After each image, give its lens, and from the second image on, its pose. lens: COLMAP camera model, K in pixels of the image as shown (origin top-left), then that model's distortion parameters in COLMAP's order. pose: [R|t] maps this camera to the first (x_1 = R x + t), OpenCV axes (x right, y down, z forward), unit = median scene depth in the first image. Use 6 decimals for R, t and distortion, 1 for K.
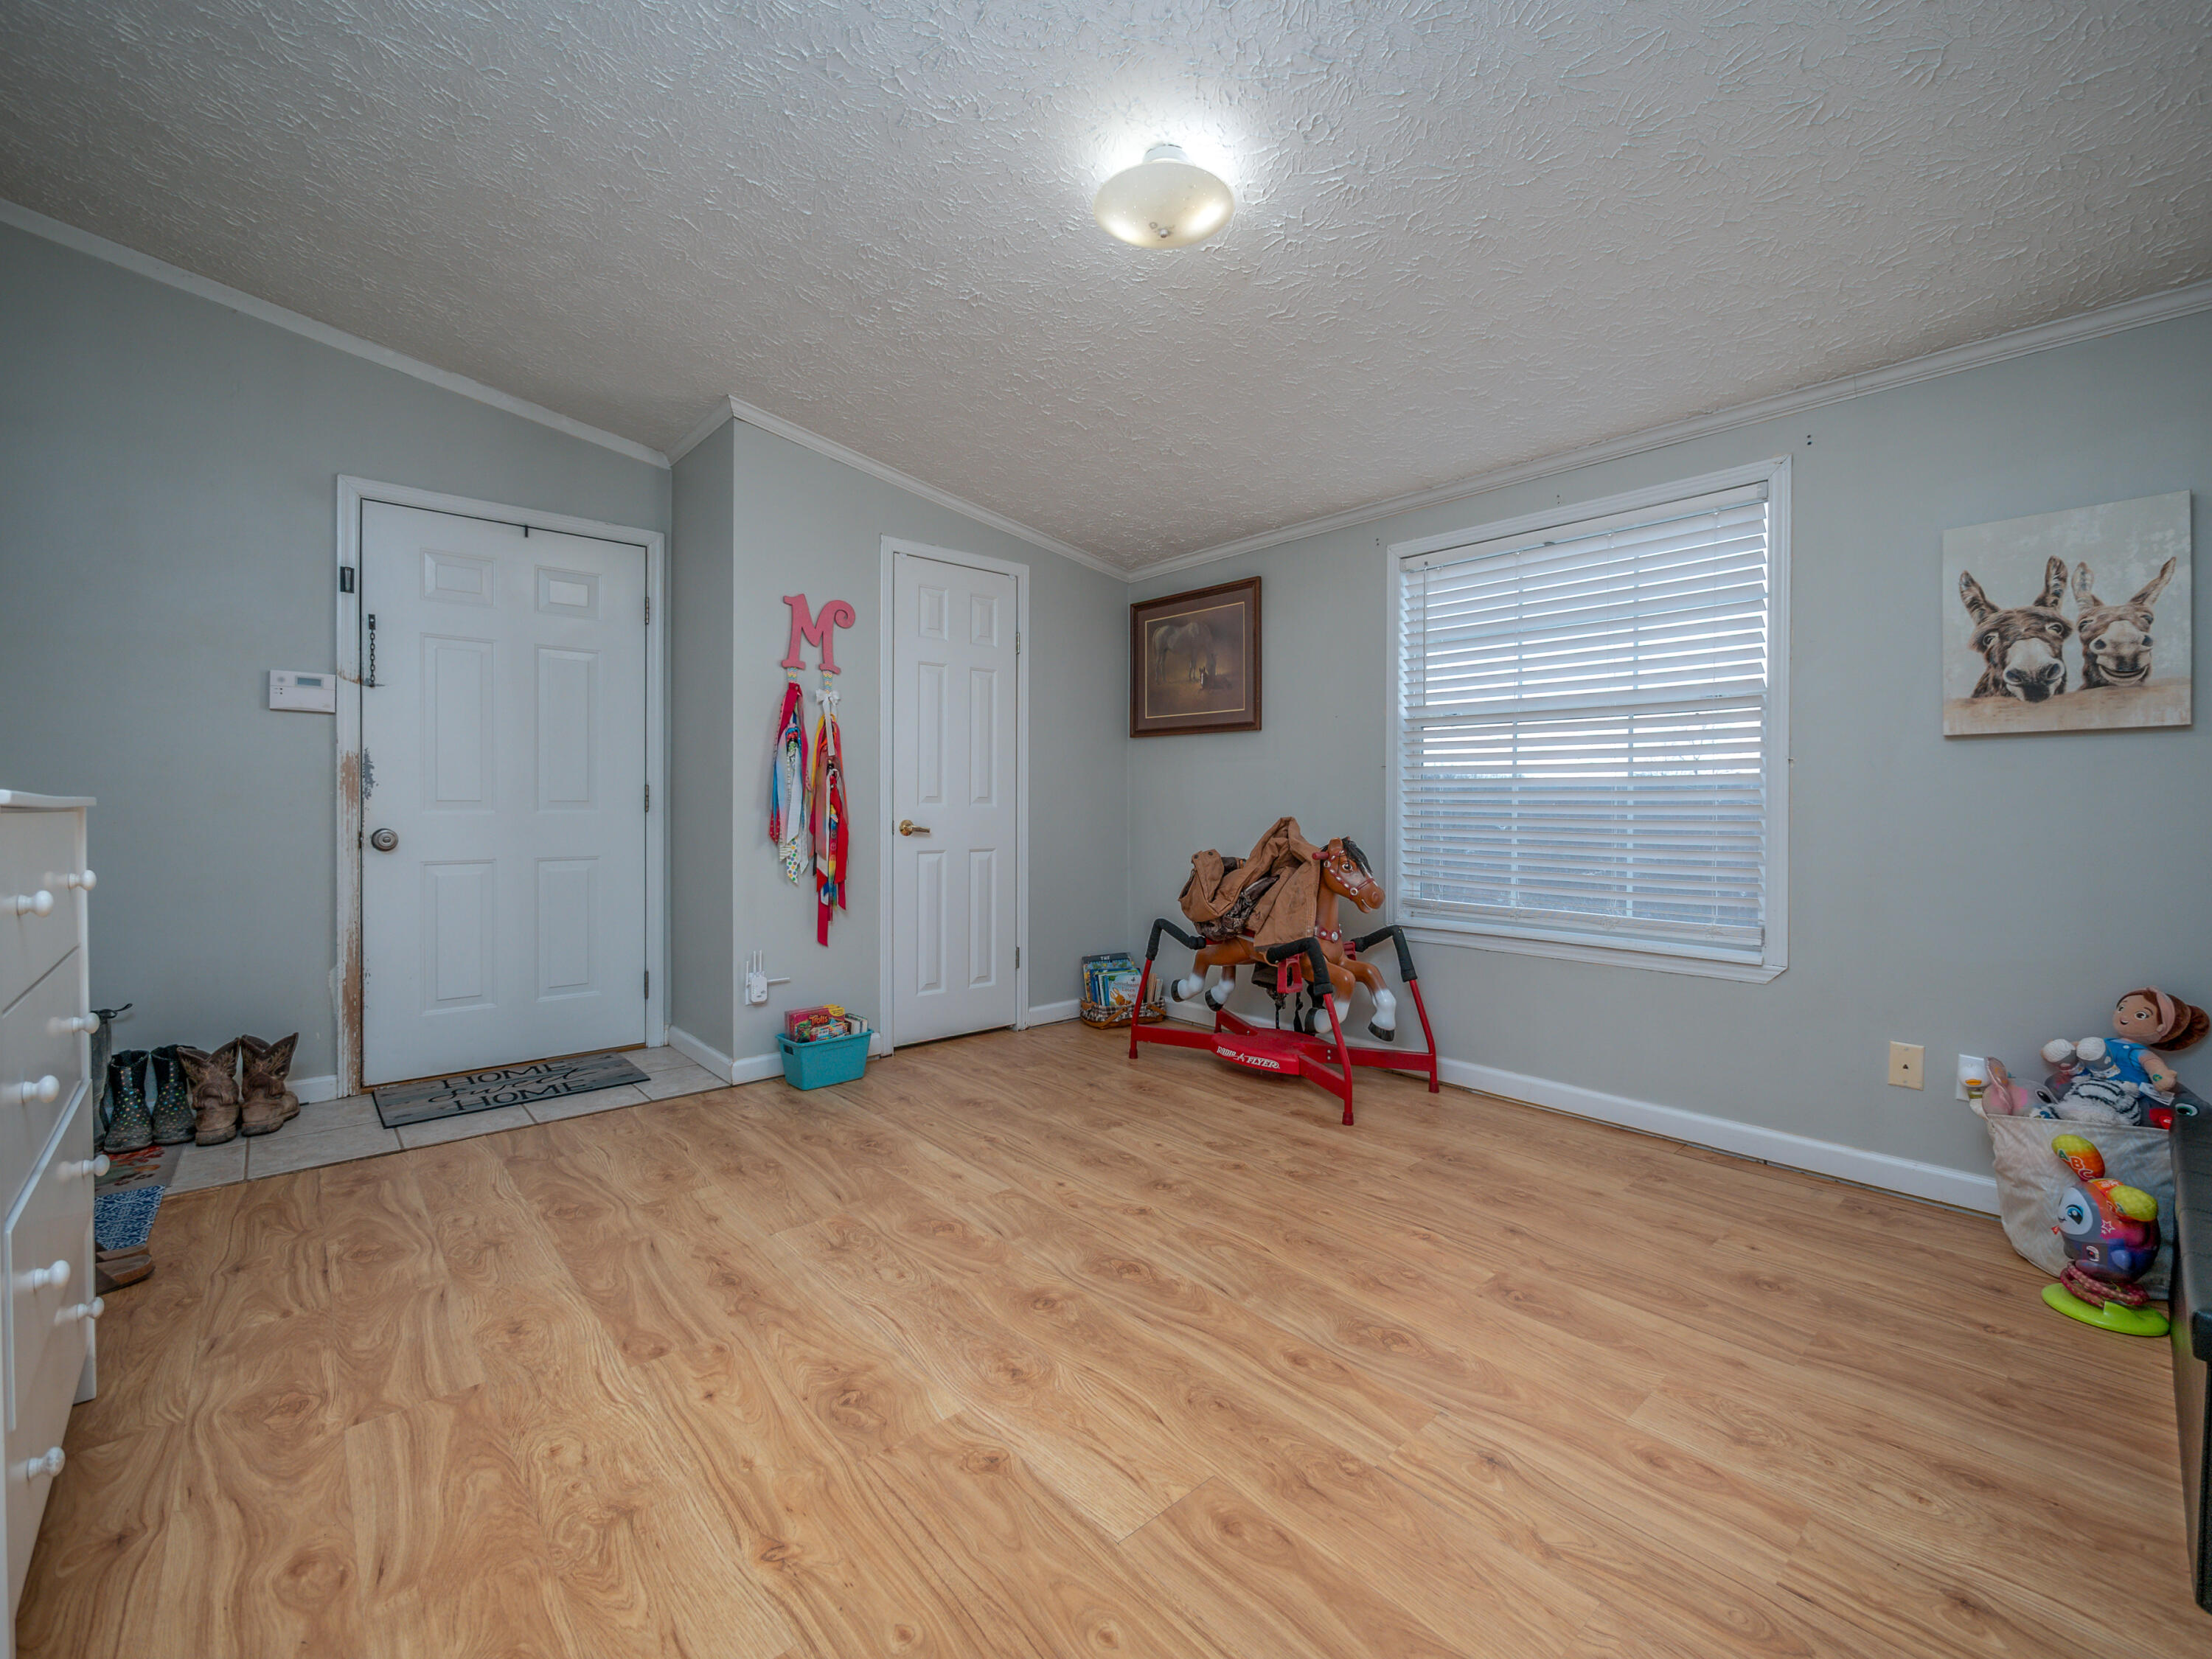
lens RADIAL K [[937.6, 0, 1106.2], [0, 937.6, 820.7], [0, 0, 1]] dist [-0.010741, 0.002531]
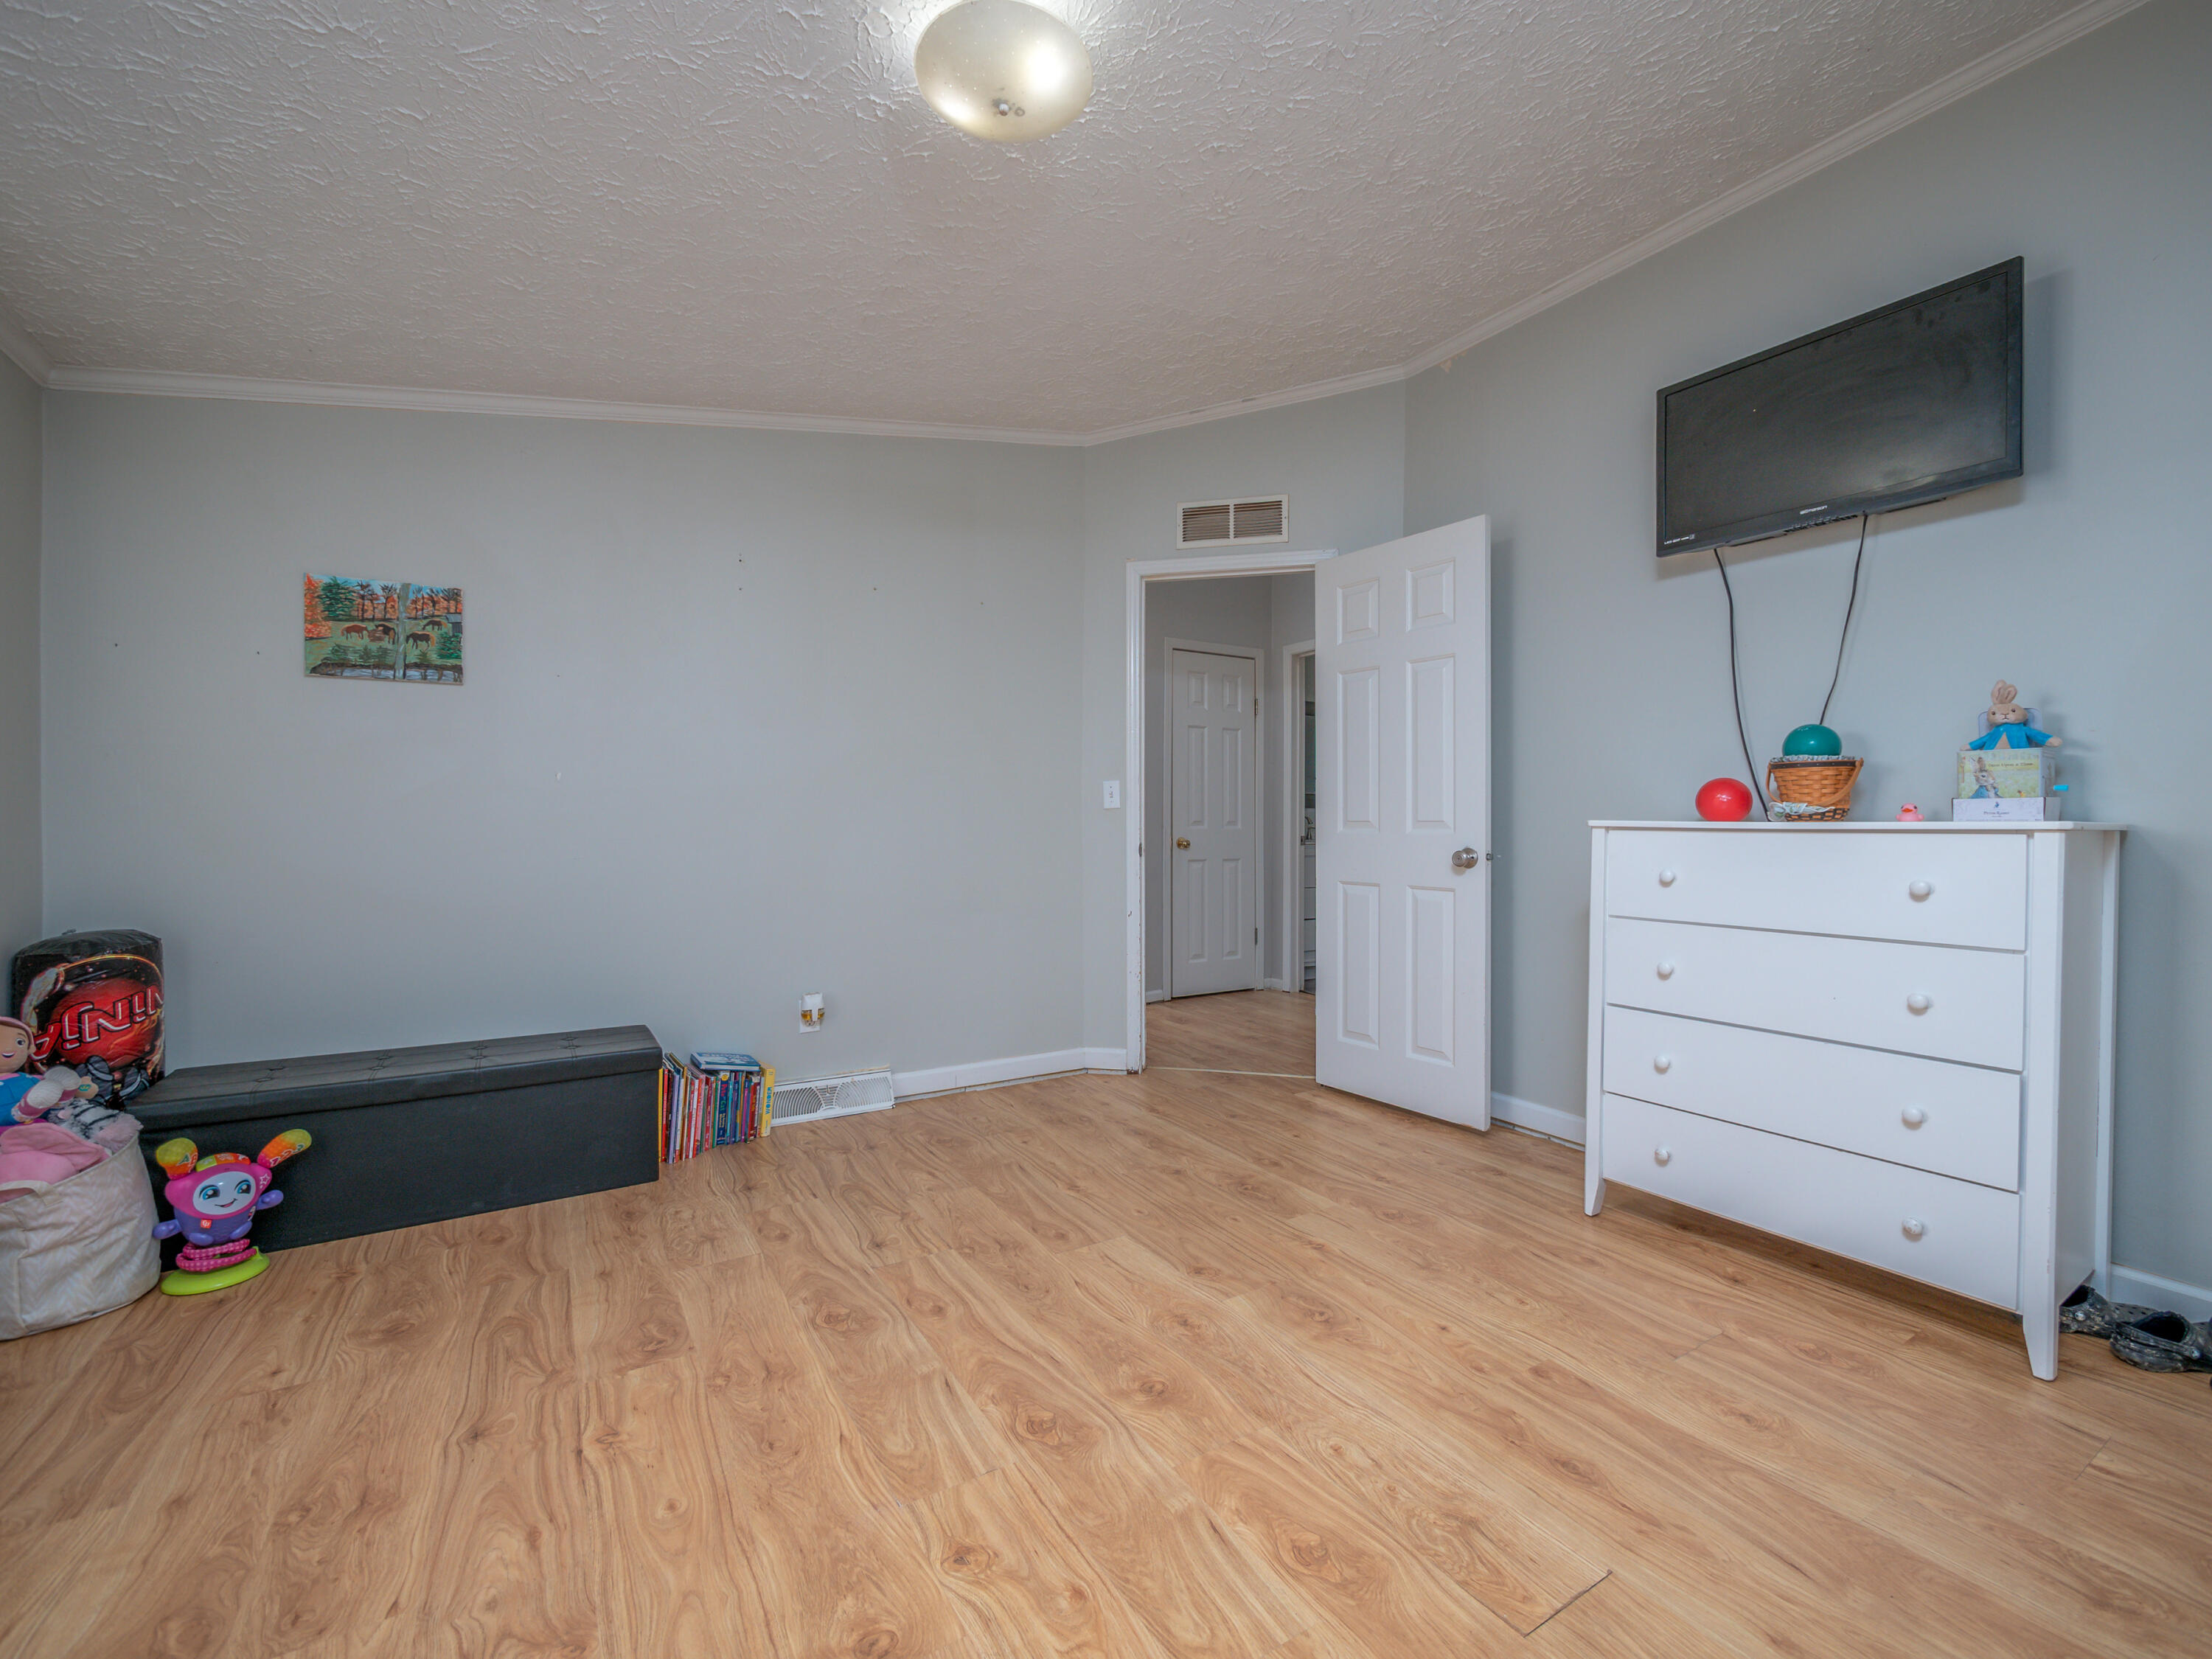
lens RADIAL K [[937.6, 0, 1099.8], [0, 937.6, 822.7], [0, 0, 1]] dist [-0.010741, 0.002531]
pose [[-0.984590, -0.001748, 0.174871, -0.176305], [0.001309, 0.999848, 0.017362, -0.037945], [-0.174875, 0.017323, -0.984438, 1.933823]]
